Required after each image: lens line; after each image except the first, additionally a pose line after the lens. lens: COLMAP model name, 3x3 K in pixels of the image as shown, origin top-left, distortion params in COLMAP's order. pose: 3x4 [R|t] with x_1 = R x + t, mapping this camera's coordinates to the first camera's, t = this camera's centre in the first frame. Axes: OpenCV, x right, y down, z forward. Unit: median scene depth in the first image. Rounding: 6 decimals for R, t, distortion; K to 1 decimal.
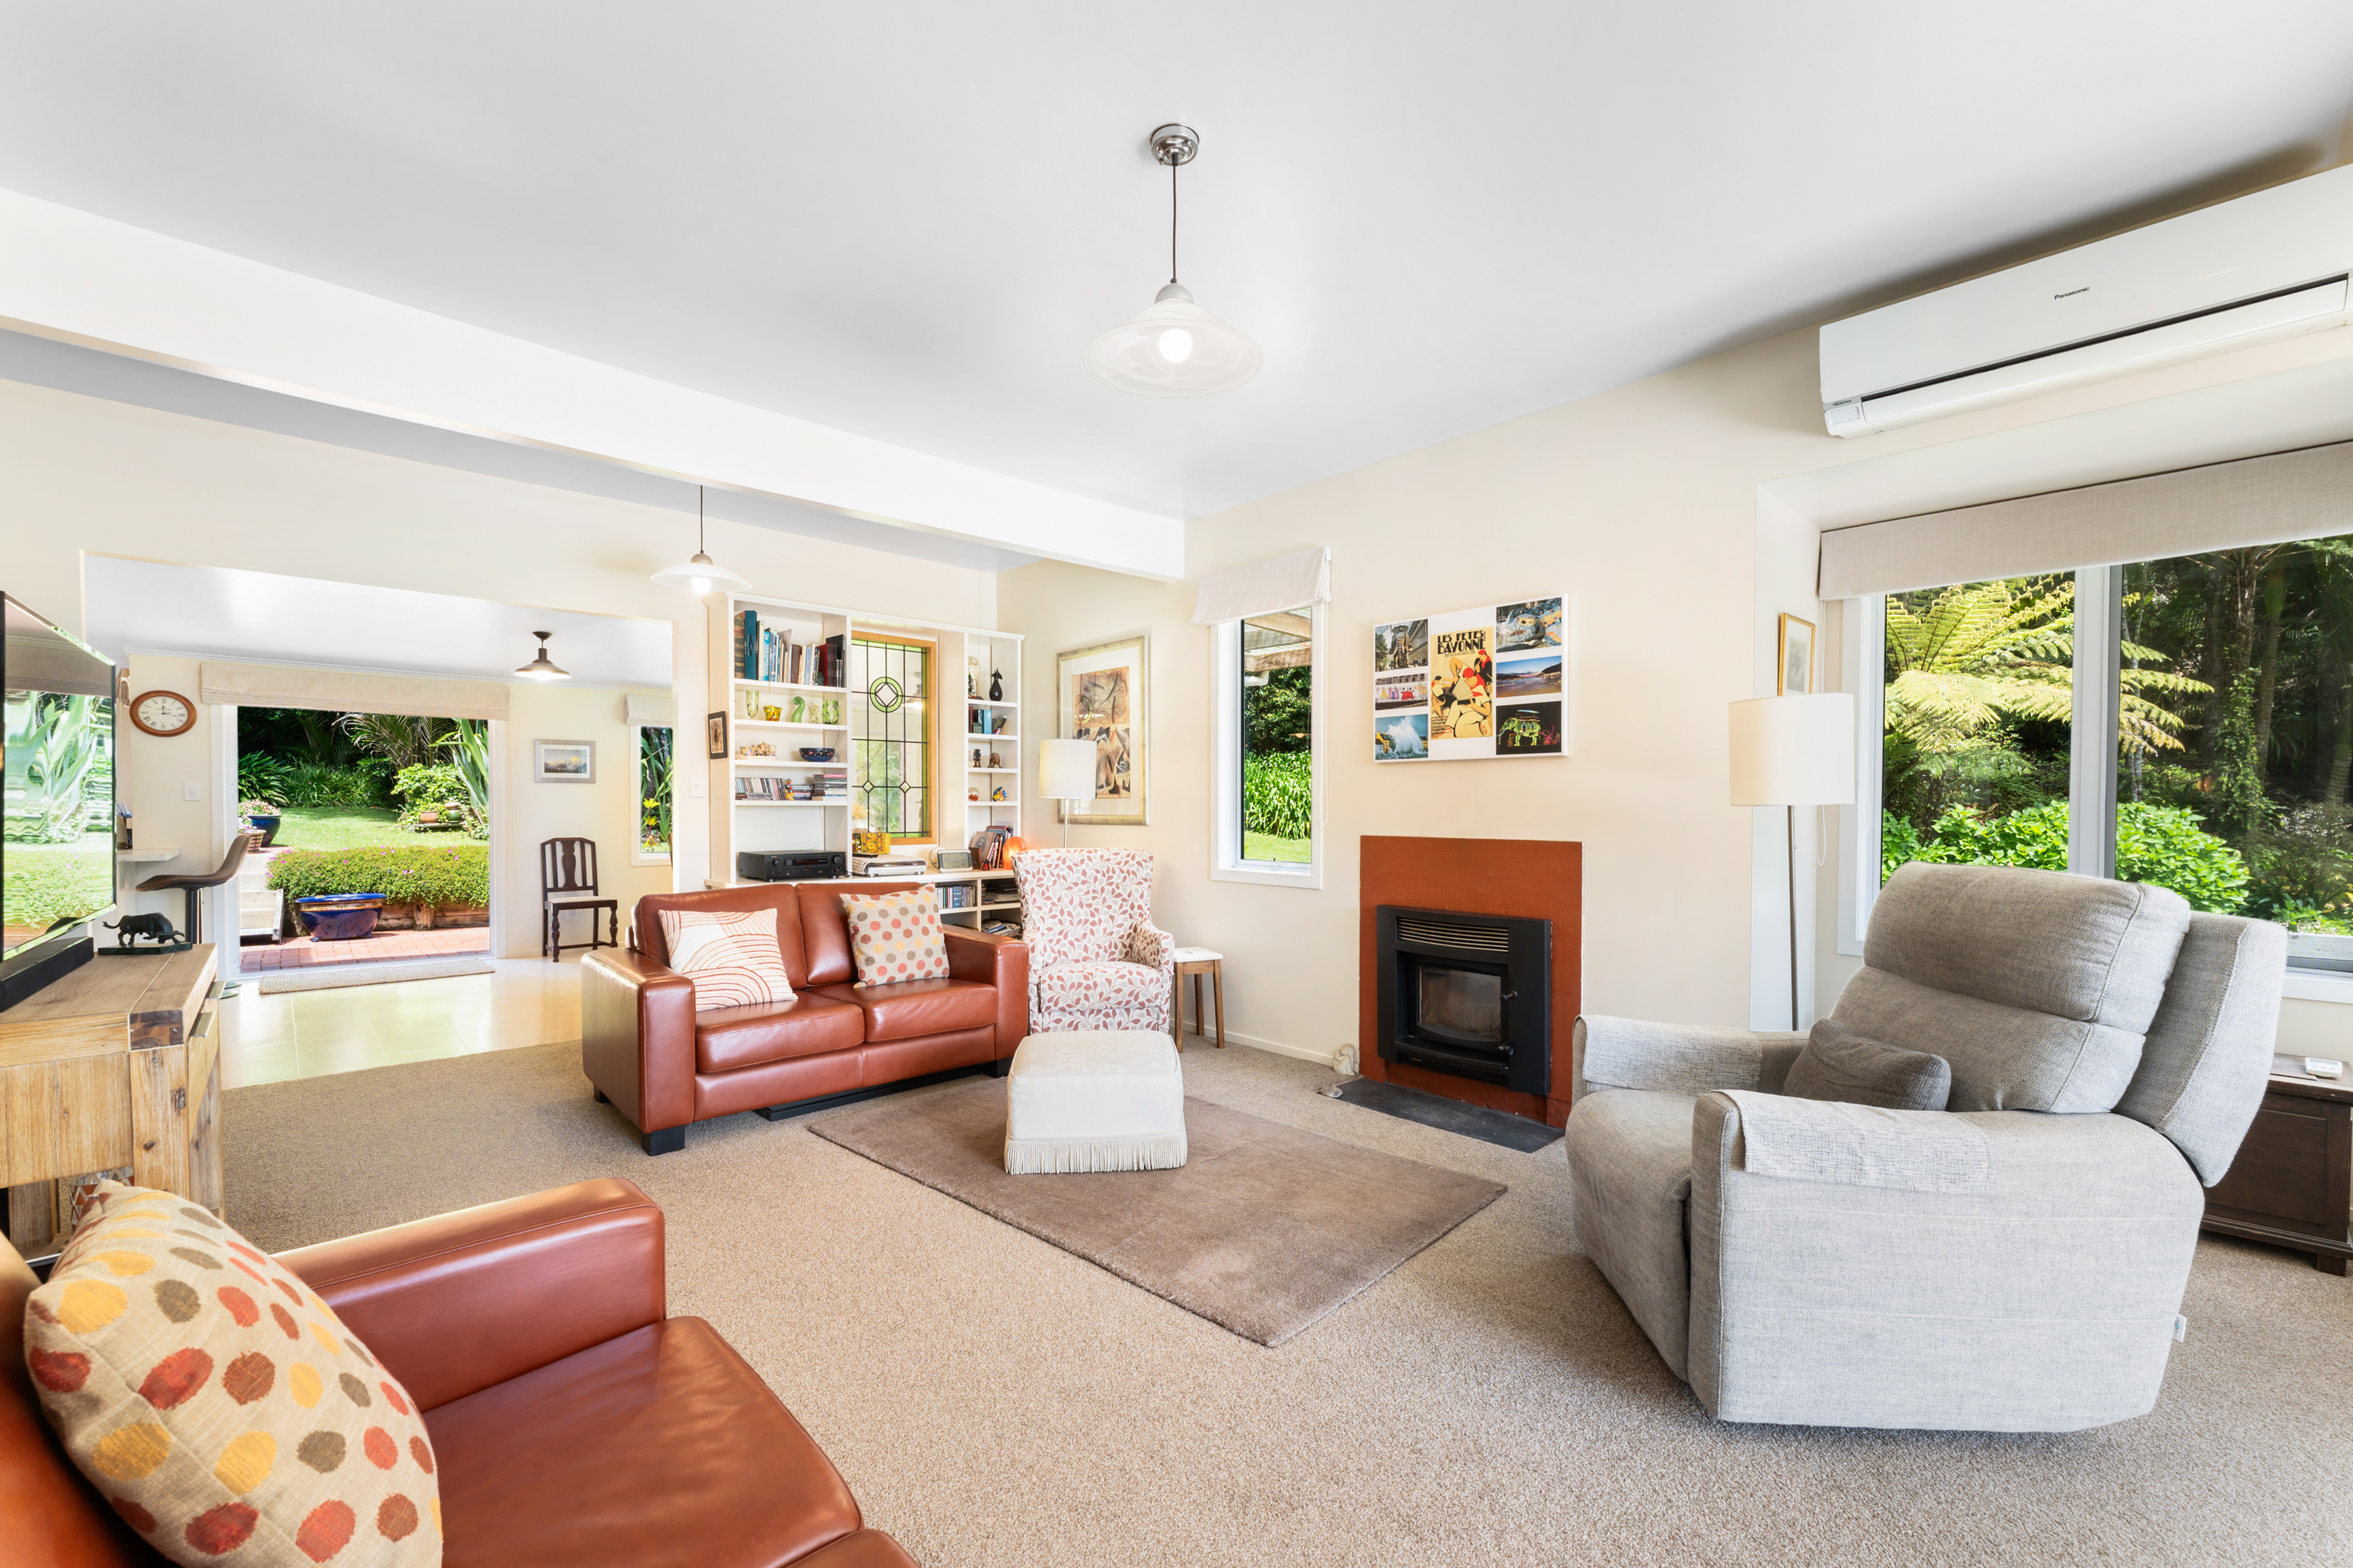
lens RADIAL K [[954.3, 0, 1174.7], [0, 954.3, 812.7], [0, 0, 1]] dist [-0.000502, -0.000041]
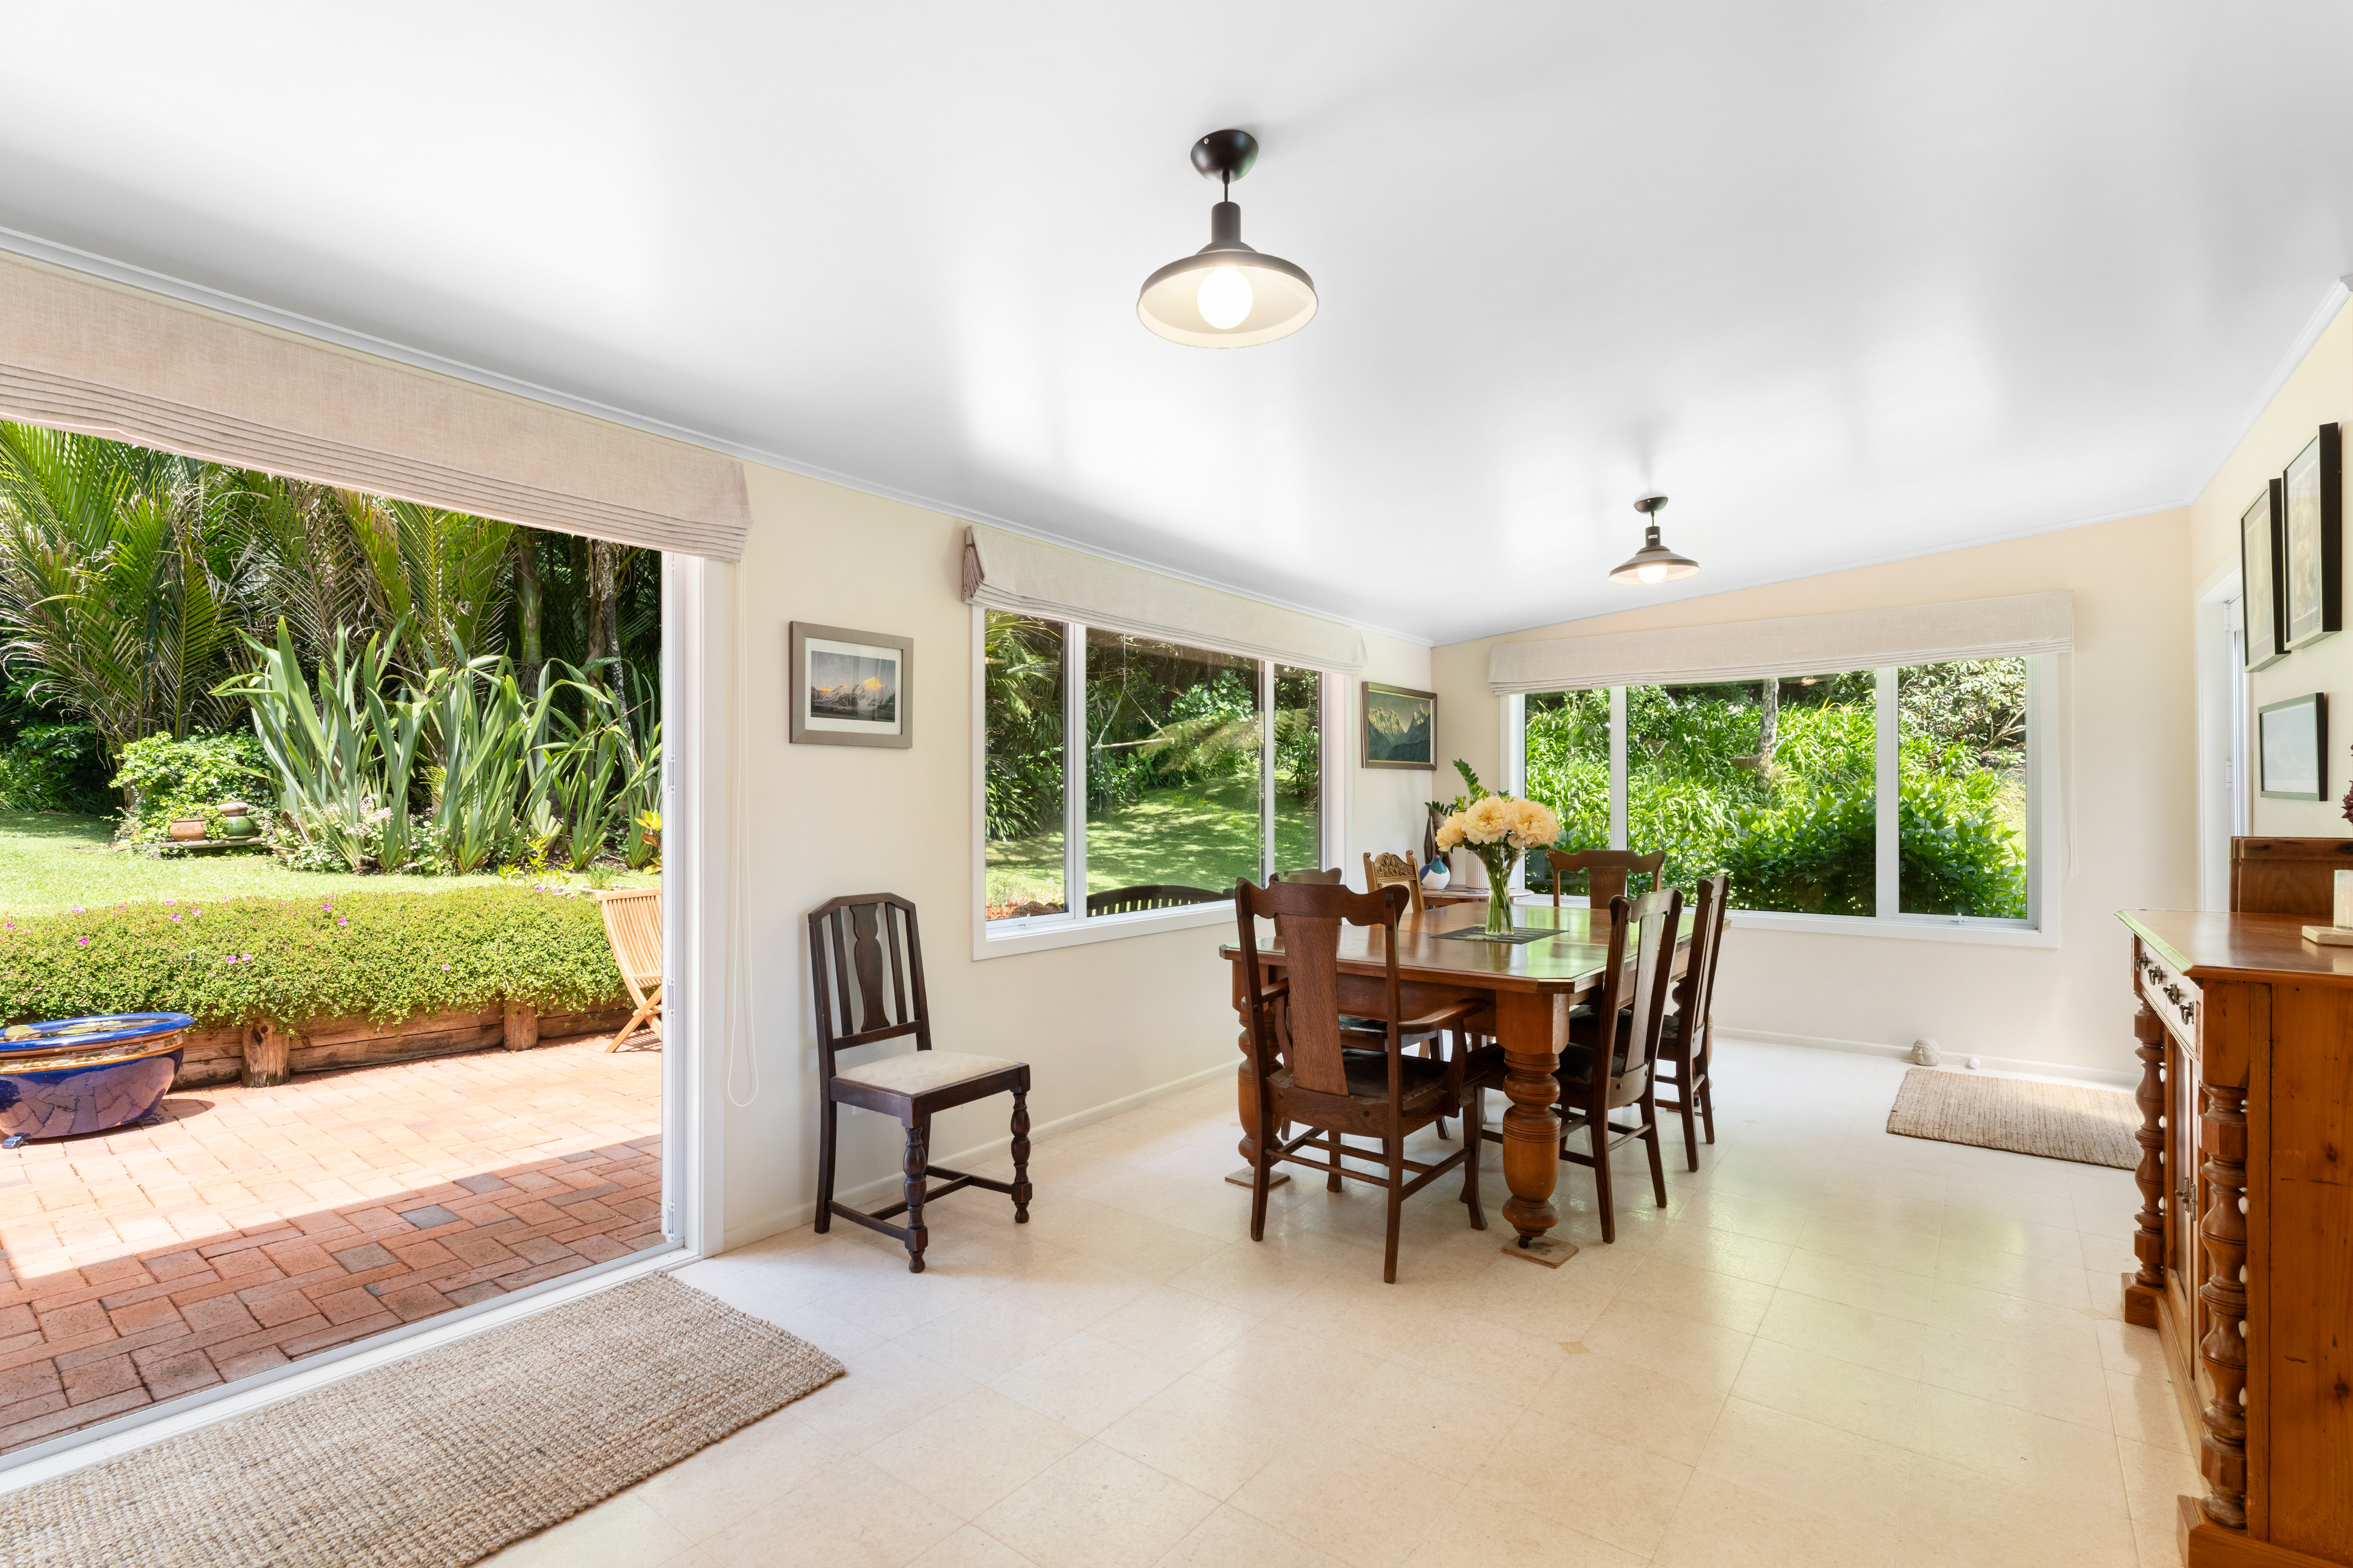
lens RADIAL K [[1066.9, 0, 1163.9], [0, 1066.9, 803.8], [0, 0, 1]] dist [0.001554, 0.000023]
pose [[0.989702, -0.002147, 0.143125, -0.439597], [0.003529, 0.999950, -0.009408, -0.003508], [-0.143097, 0.009817, 0.989660, 0.437121]]
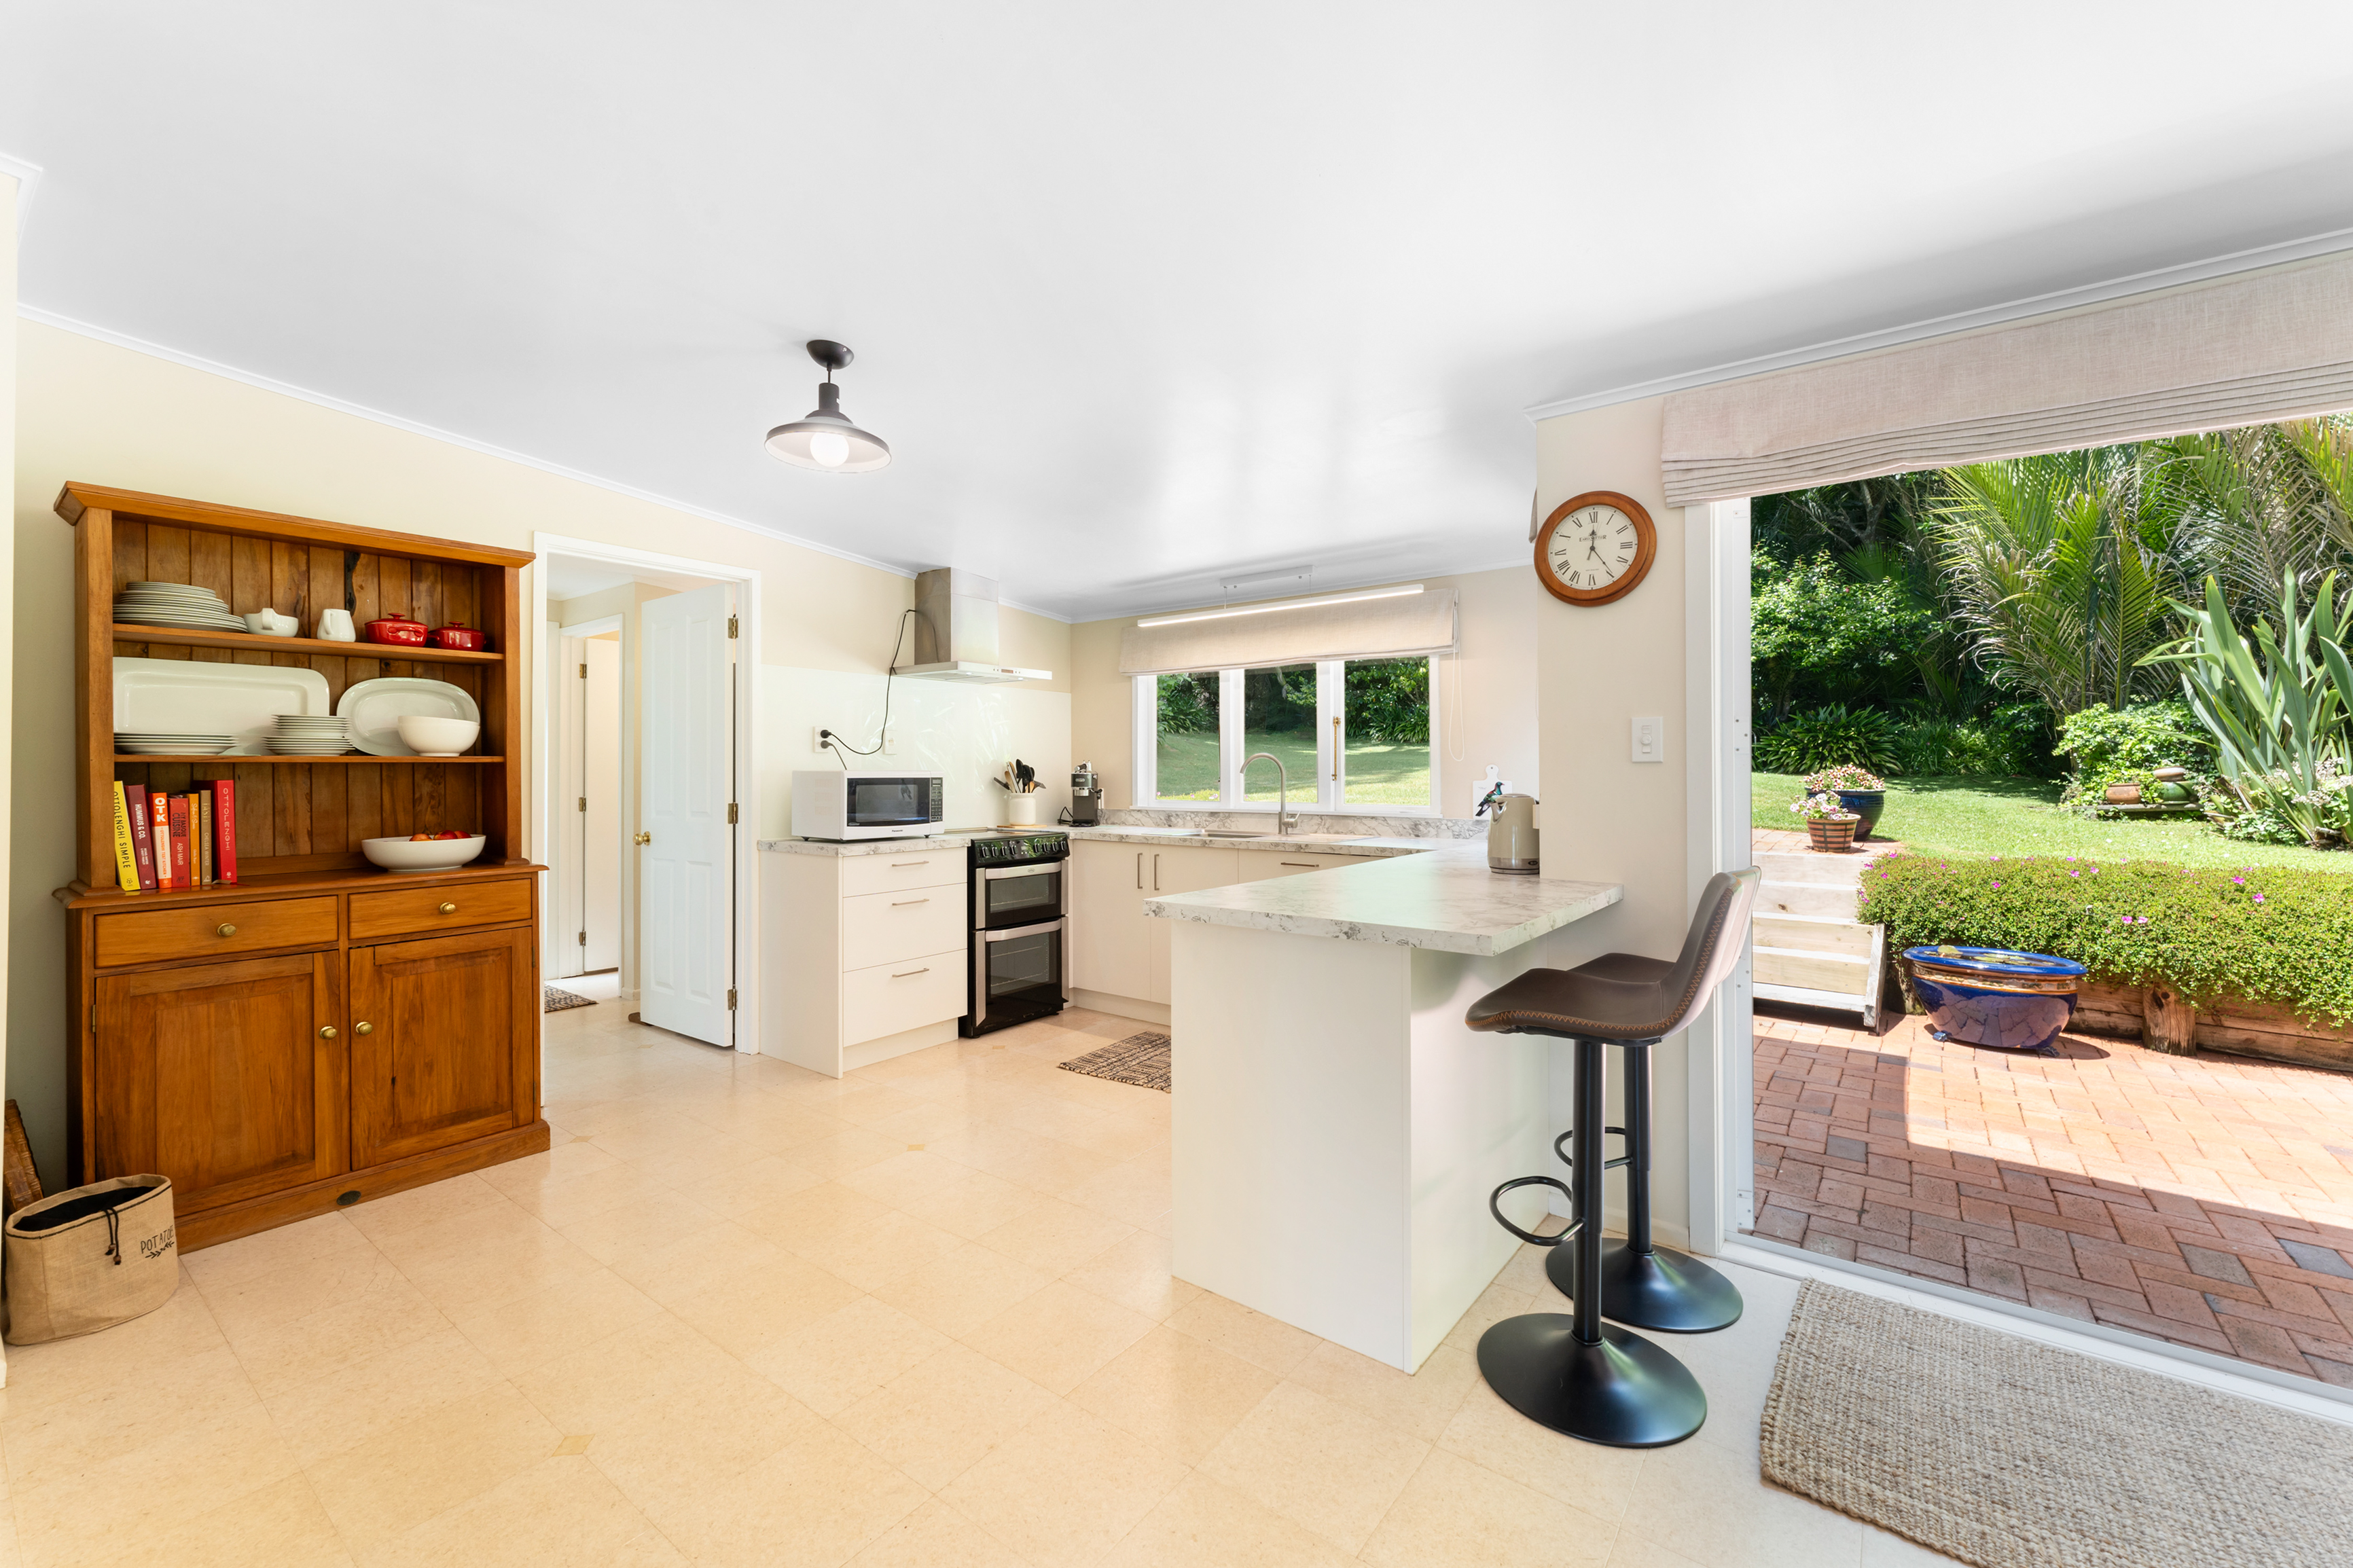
lens RADIAL K [[951.6, 0, 1163.4], [0, 951.6, 768.6], [0, 0, 1]] dist [-0.000264, -0.000285]
pose [[0.157861, -0.005274, -0.987447, -0.419274], [-0.007227, 0.999953, -0.006496, -0.003856], [0.987435, 0.008162, 0.157815, 0.460201]]
